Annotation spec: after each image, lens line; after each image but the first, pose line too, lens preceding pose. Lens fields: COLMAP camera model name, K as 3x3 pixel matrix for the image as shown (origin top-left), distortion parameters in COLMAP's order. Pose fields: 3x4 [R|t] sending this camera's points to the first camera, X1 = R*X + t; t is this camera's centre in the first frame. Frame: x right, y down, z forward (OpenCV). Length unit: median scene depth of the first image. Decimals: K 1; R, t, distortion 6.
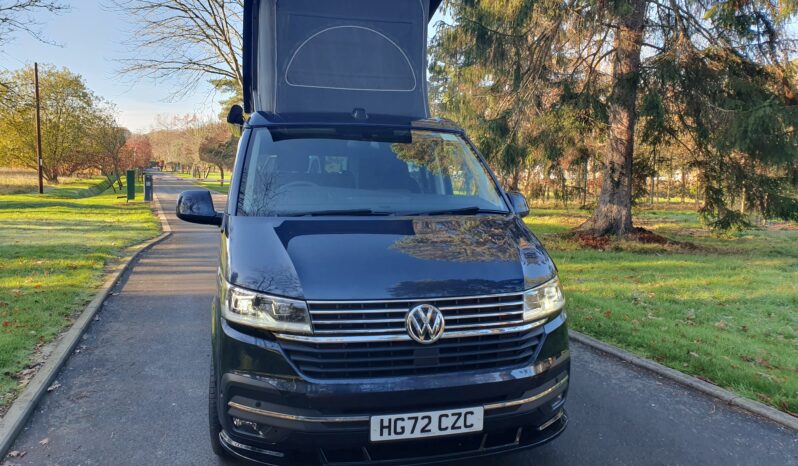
lens RADIAL K [[605.3, 0, 395.6], [0, 605.3, 222.5], [0, 0, 1]] dist [0.064139, -0.050368]
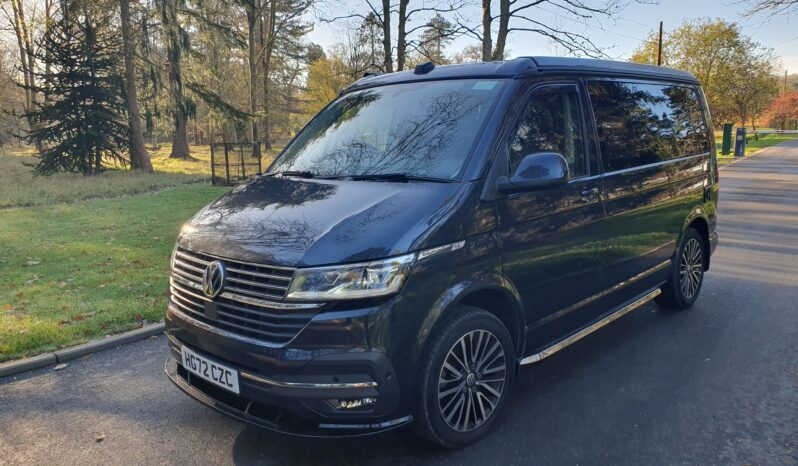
lens RADIAL K [[621.0, 0, 401.1], [0, 621.0, 239.0], [0, 0, 1]] dist [0.009173, 0.002290]
pose [[0.539682, 0.115105, -0.833963, 1.135521], [-0.033377, 0.992756, 0.115422, -0.042613], [0.841207, -0.034456, 0.539614, 0.690686]]
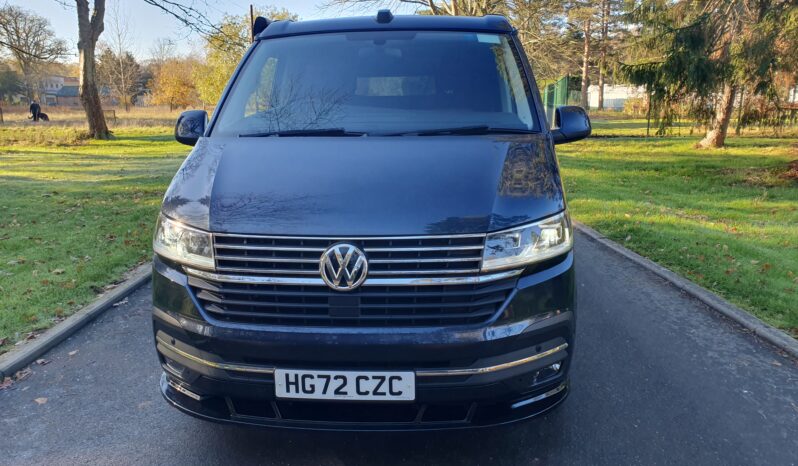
lens RADIAL K [[612.4, 0, 398.8], [0, 612.4, 231.6], [0, 0, 1]] dist [0.058811, -0.001978]
pose [[0.947815, 0.043254, -0.315872, 0.377552], [-0.004190, 0.992359, 0.123316, 0.018033], [0.318793, -0.115557, 0.940754, 0.254618]]
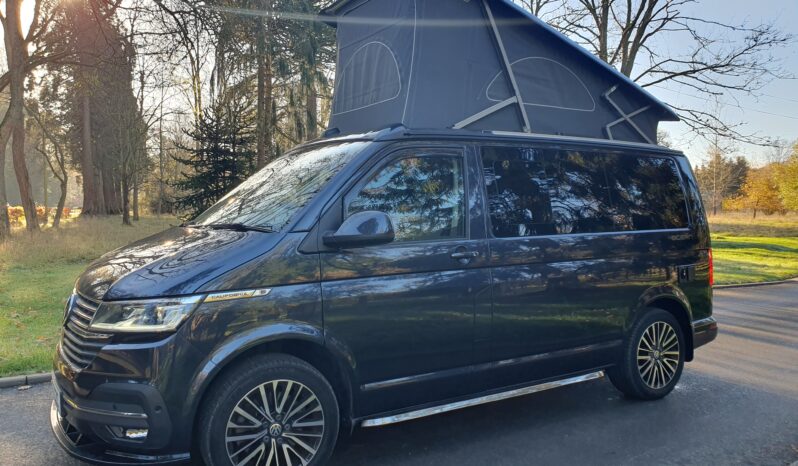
lens RADIAL K [[616.6, 0, 385.8], [0, 616.6, 232.9], [0, 0, 1]] dist [0.010531, 0.003546]
pose [[0.302499, 0.022231, -0.952890, 1.446669], [-0.078128, 0.996942, -0.001544, -0.033676], [0.949942, 0.074915, 0.303311, 1.277213]]
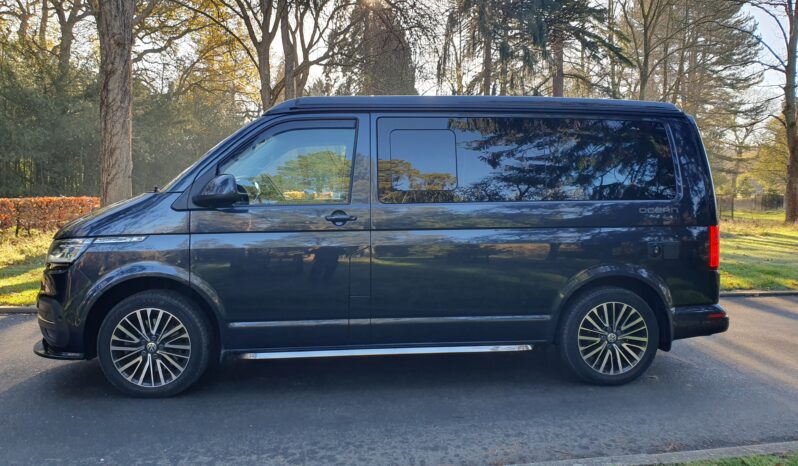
lens RADIAL K [[621.0, 0, 401.1], [0, 621.0, 239.0], [0, 0, 1]] dist [0.009173, 0.002290]
pose [[-0.133343, 0.053913, -0.989602, 1.691372], [-0.091984, 0.993536, 0.066522, -0.066473], [0.986792, 0.099897, -0.127522, 2.286968]]
